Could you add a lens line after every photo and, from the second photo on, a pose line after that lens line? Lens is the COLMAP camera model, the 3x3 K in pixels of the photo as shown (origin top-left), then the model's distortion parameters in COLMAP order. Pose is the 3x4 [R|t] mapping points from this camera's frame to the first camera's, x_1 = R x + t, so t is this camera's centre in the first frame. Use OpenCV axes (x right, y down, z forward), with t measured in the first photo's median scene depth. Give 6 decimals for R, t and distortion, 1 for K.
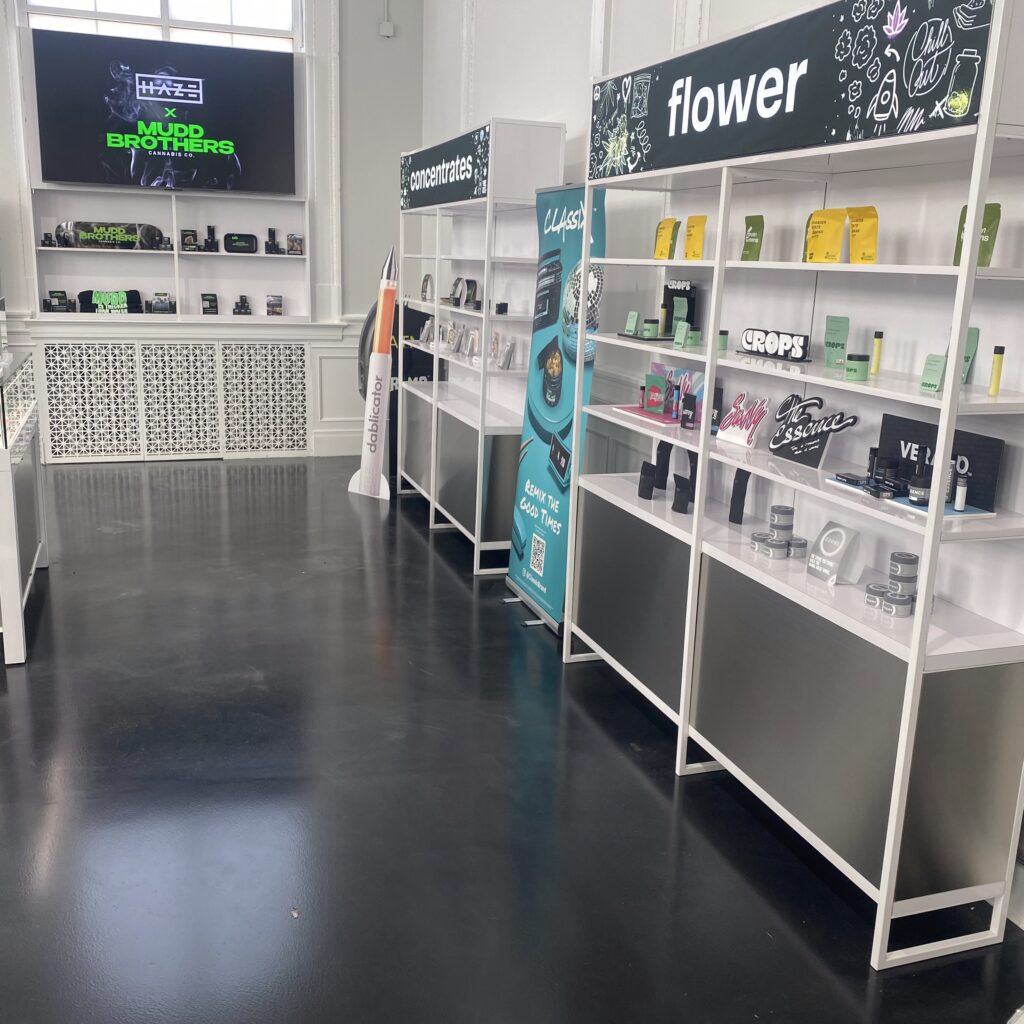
lens RADIAL K [[1065.4, 0, 484.9], [0, 1065.4, 514.8], [0, 0, 1]] dist [0.005694, 0.029068]
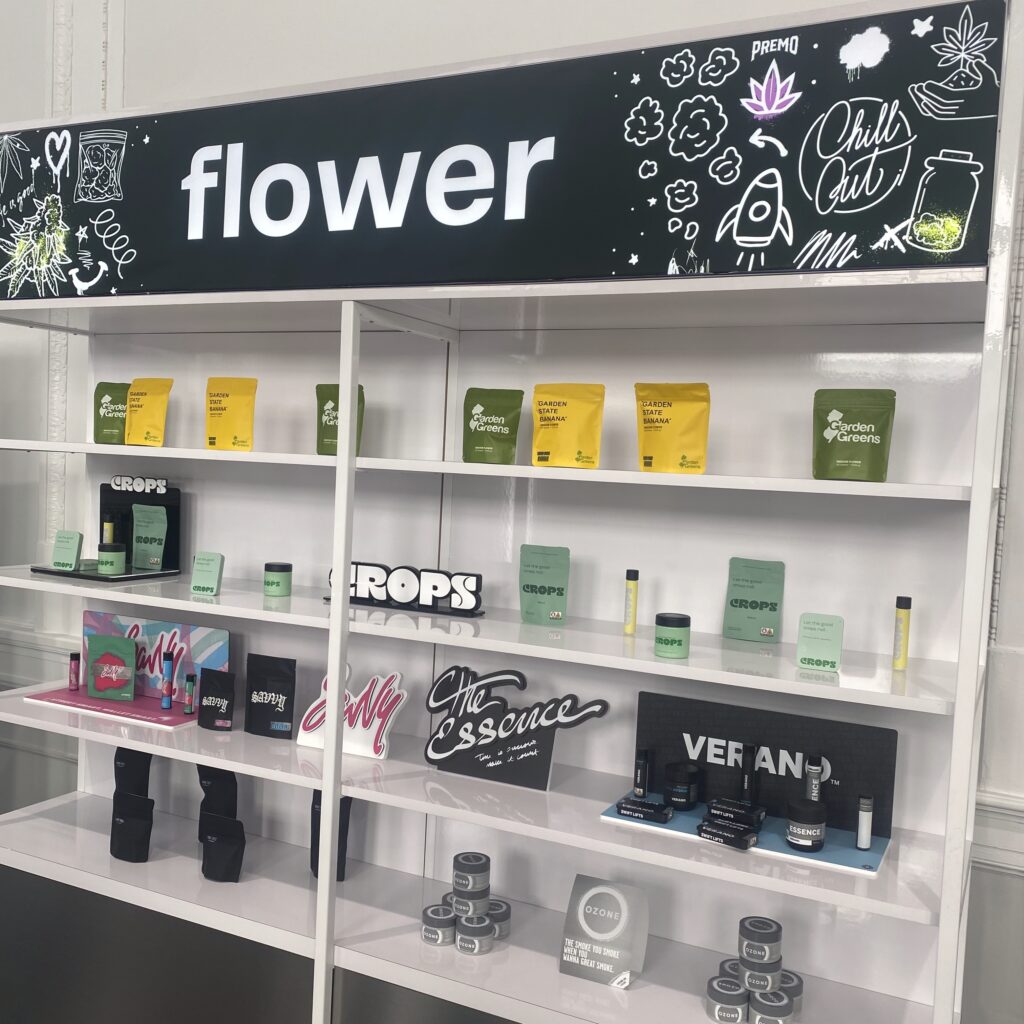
lens RADIAL K [[1056.4, 0, 512.4], [0, 1056.4, 522.9], [0, 0, 1]] dist [0.060350, -0.098996]
pose [[0.701911, -0.039616, 0.711162, -0.133368], [0.142356, 0.986109, -0.085573, -0.148669], [-0.697894, 0.161303, 0.697801, 0.572758]]
